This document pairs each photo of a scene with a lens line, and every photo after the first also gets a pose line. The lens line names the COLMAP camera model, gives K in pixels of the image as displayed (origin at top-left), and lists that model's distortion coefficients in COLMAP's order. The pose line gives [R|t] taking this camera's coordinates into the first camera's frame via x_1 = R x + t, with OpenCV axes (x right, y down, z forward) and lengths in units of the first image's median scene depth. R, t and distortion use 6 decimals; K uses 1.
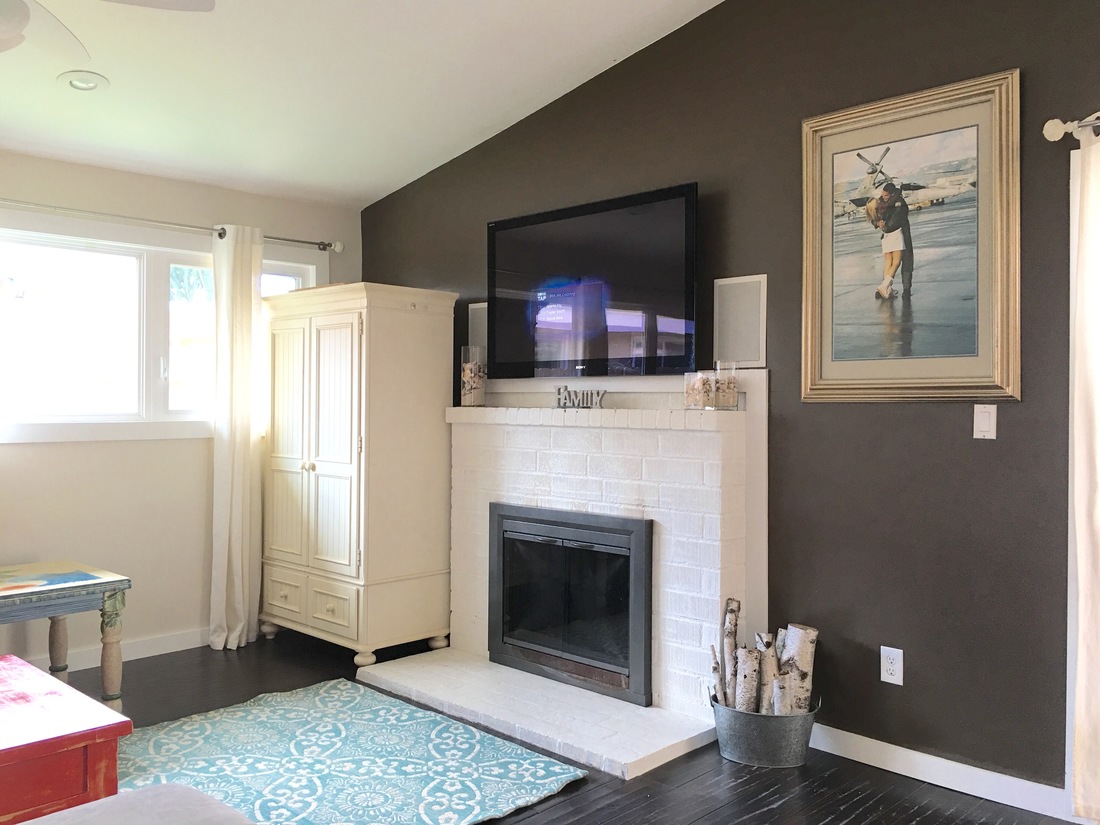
lens RADIAL K [[939.8, 0, 548.9], [0, 939.8, 404.9], [0, 0, 1]] dist [0.084418, -0.116138]
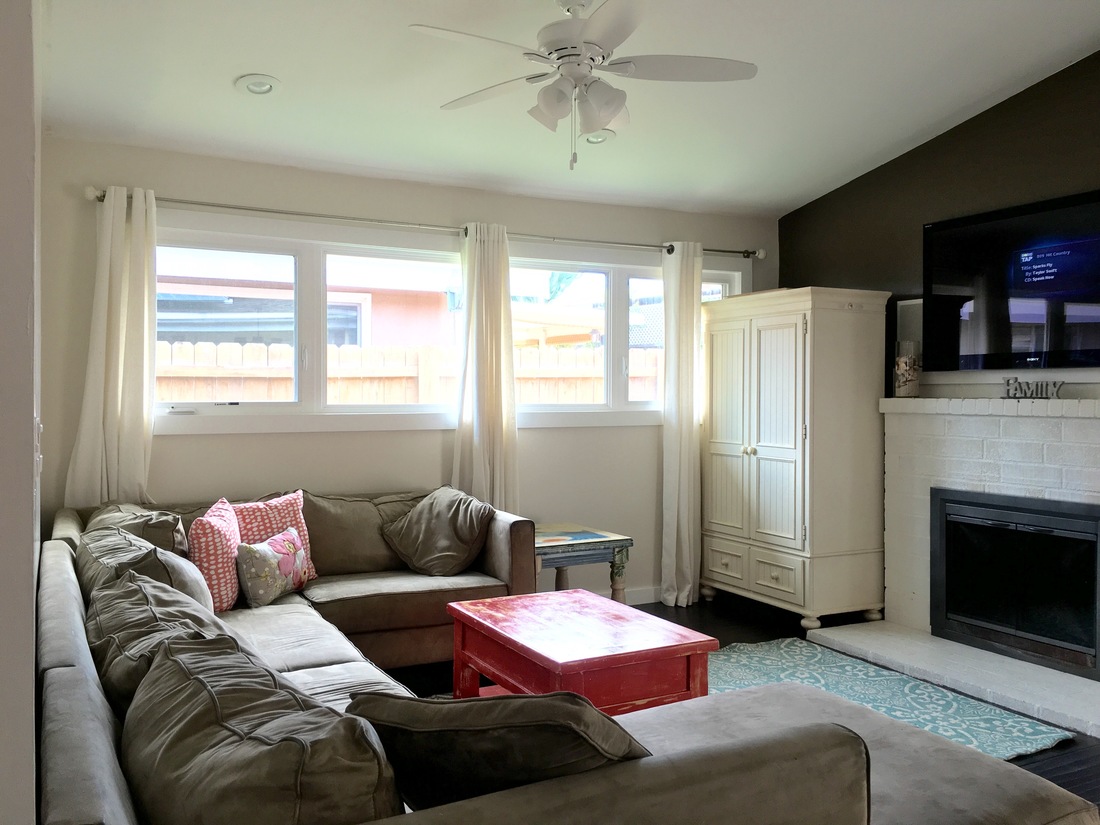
lens RADIAL K [[939.8, 0, 542.1], [0, 939.8, 404.7], [0, 0, 1]] dist [0.084418, -0.116138]
pose [[0.947694, -0.001606, -0.319175, -0.137625], [0.004723, 0.999948, 0.008991, -0.001743], [0.319144, -0.010029, 0.947653, -0.163226]]
